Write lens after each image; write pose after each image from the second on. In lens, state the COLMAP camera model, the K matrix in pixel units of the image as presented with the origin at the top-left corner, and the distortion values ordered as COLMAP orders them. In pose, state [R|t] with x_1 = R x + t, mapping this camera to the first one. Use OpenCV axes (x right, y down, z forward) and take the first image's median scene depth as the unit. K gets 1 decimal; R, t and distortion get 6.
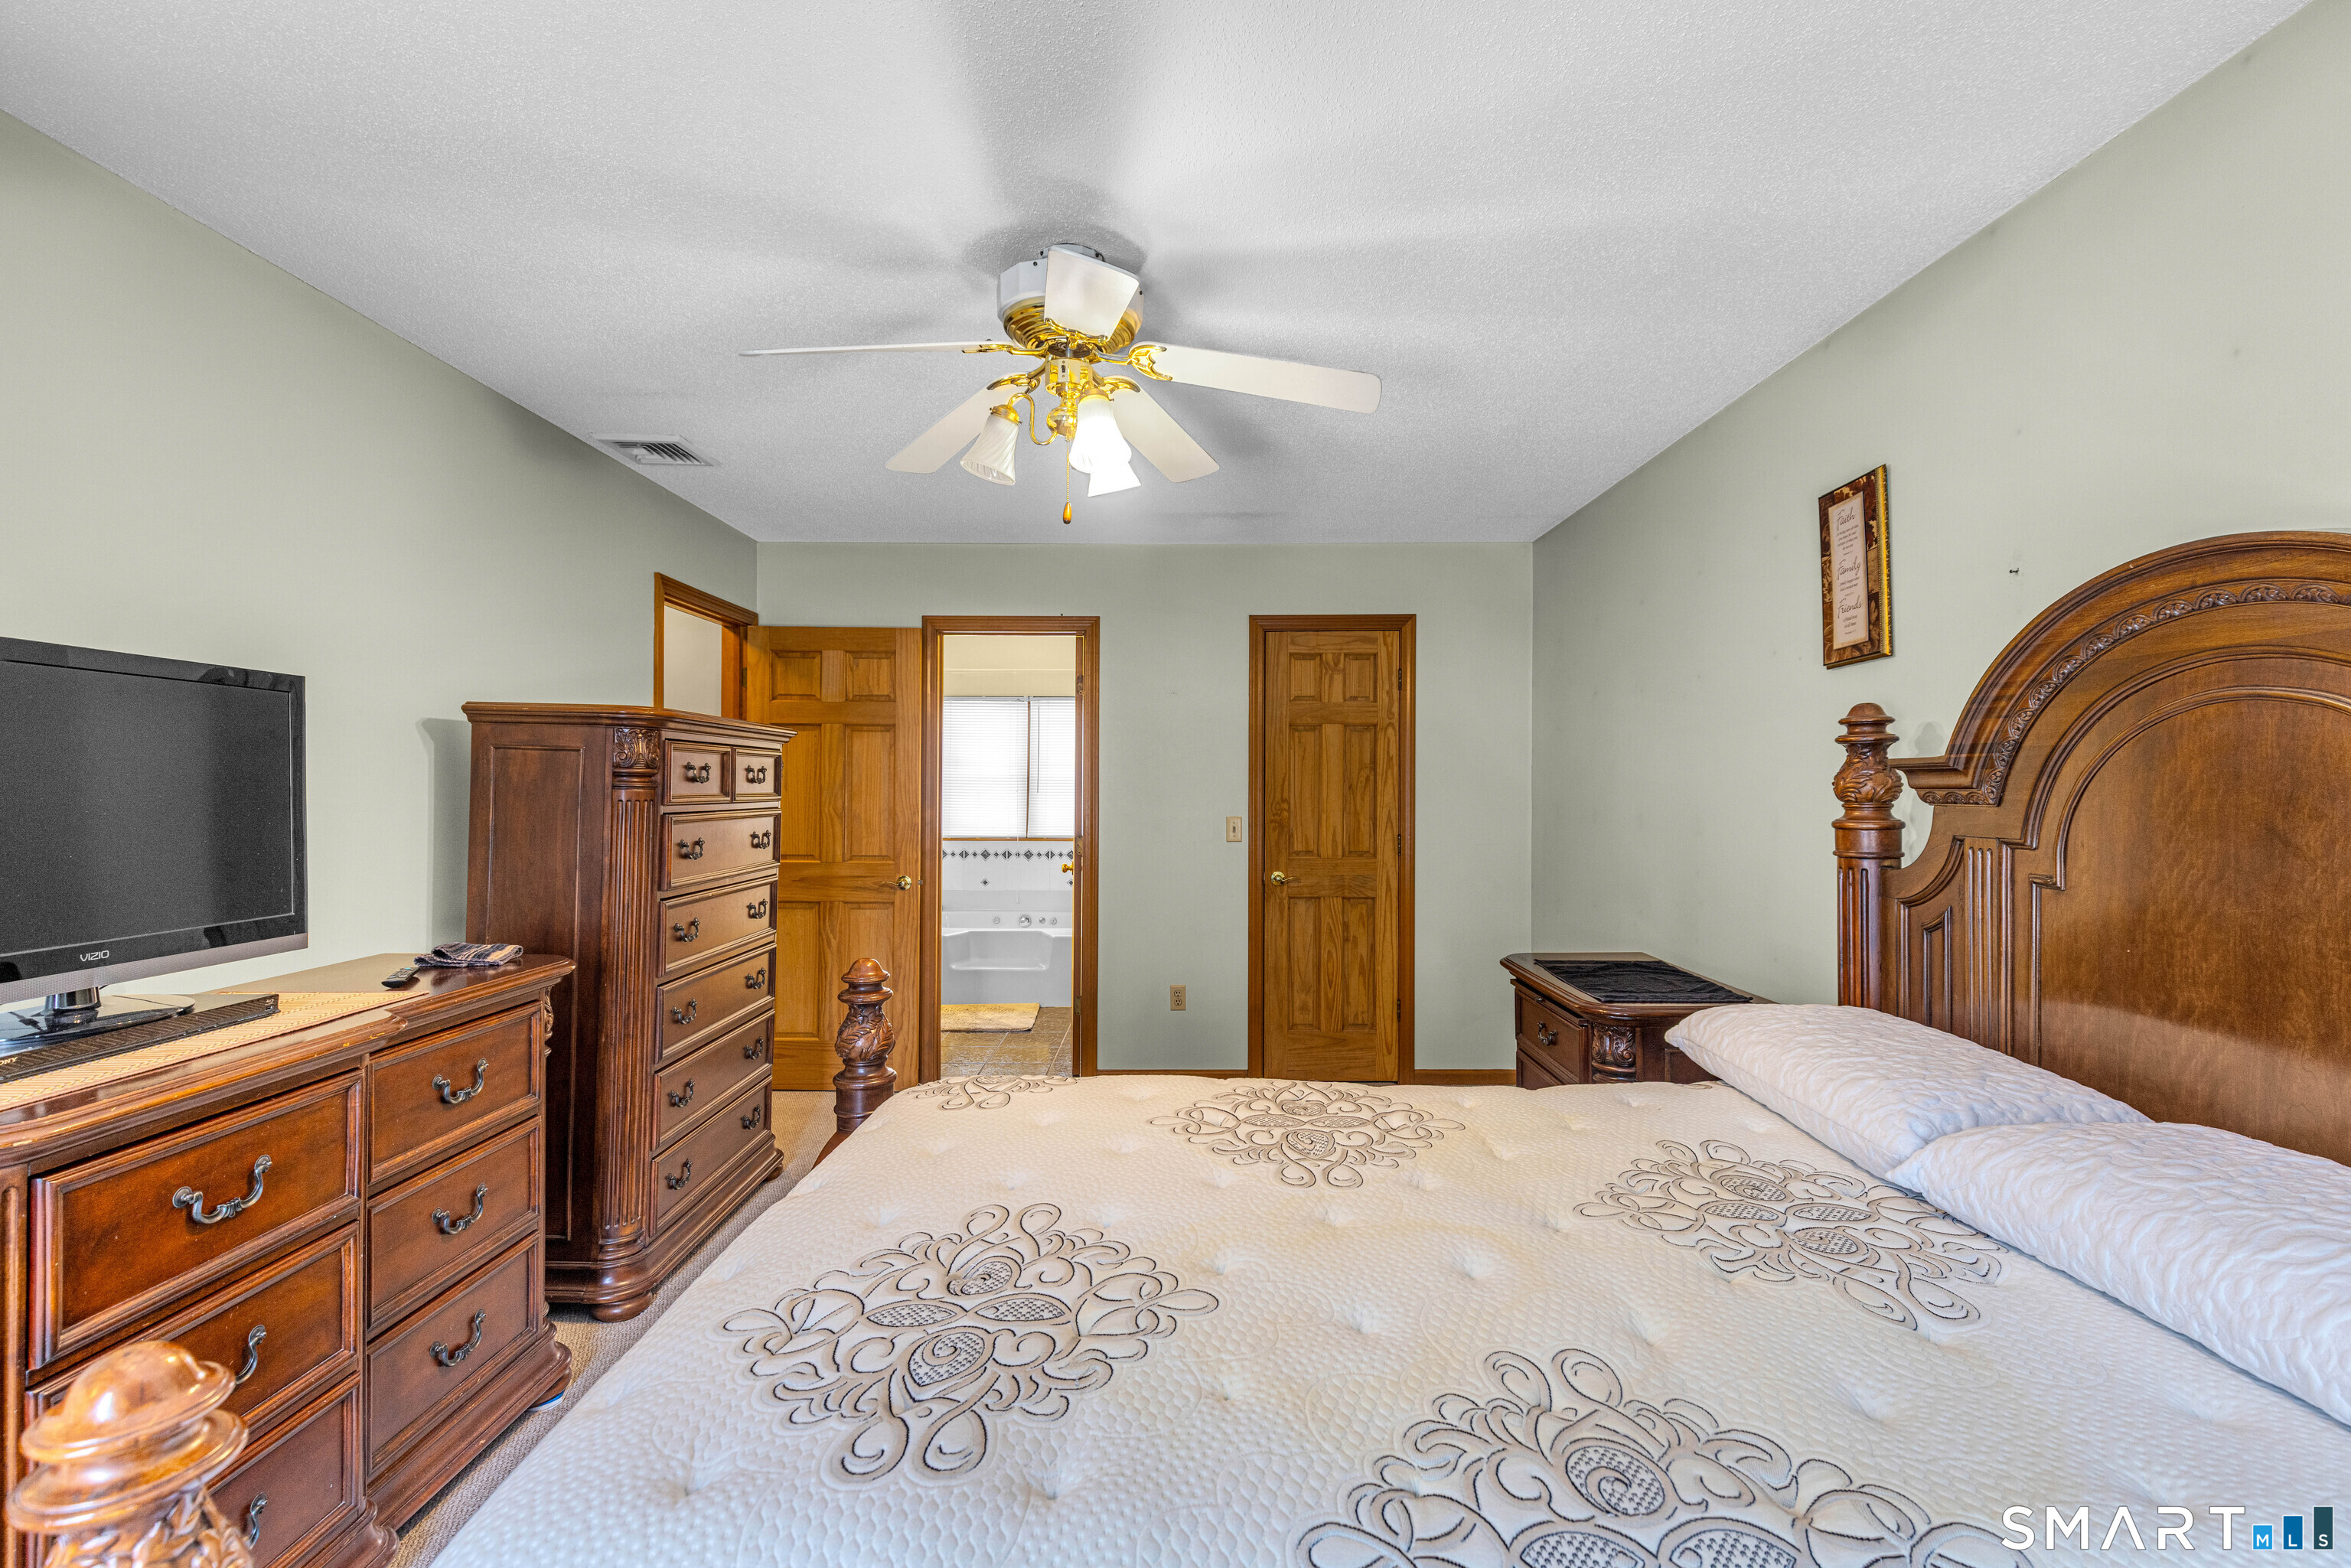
lens RADIAL K [[1041.3, 0, 1178.7], [0, 1041.3, 782.6], [0, 0, 1]] dist [-0.000549, -0.000271]
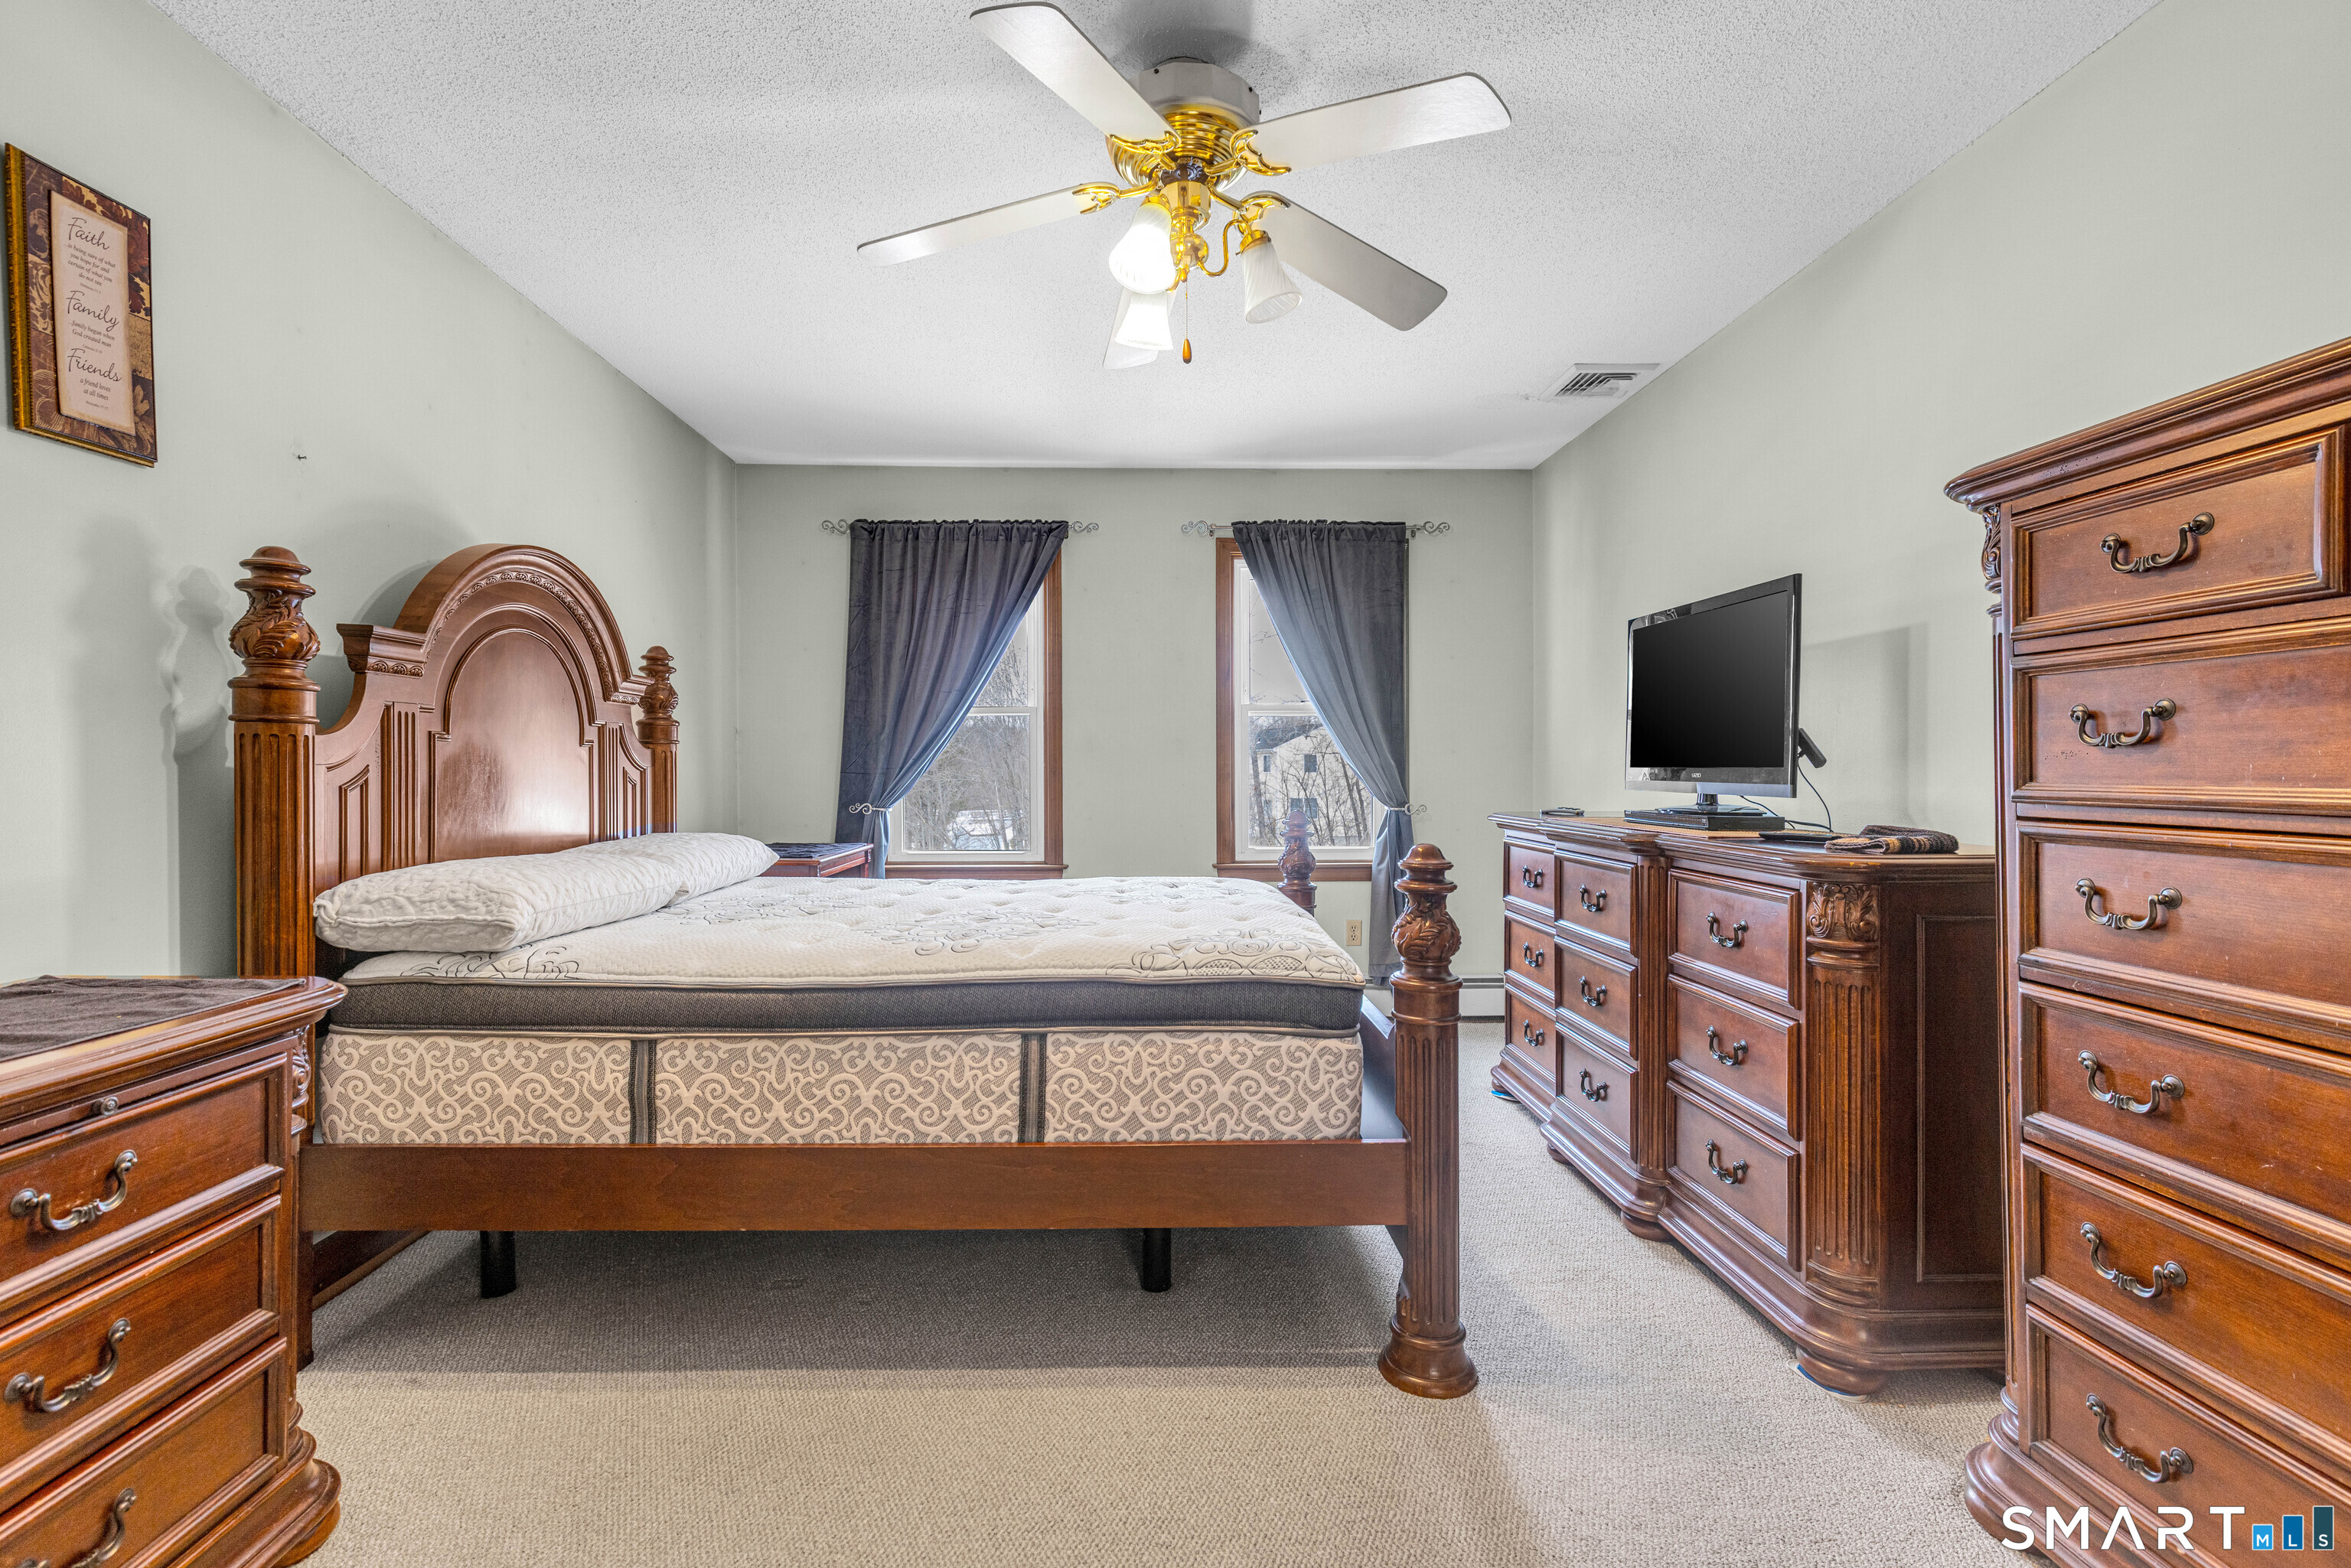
lens RADIAL K [[1041.3, 0, 1168.6], [0, 1041.3, 769.0], [0, 0, 1]] dist [-0.000549, -0.000271]
pose [[-0.999748, -0.000544, -0.022436, -0.061794], [-0.000489, 0.999997, -0.002440, 0.104410], [0.022437, -0.002428, -0.999745, 1.768991]]
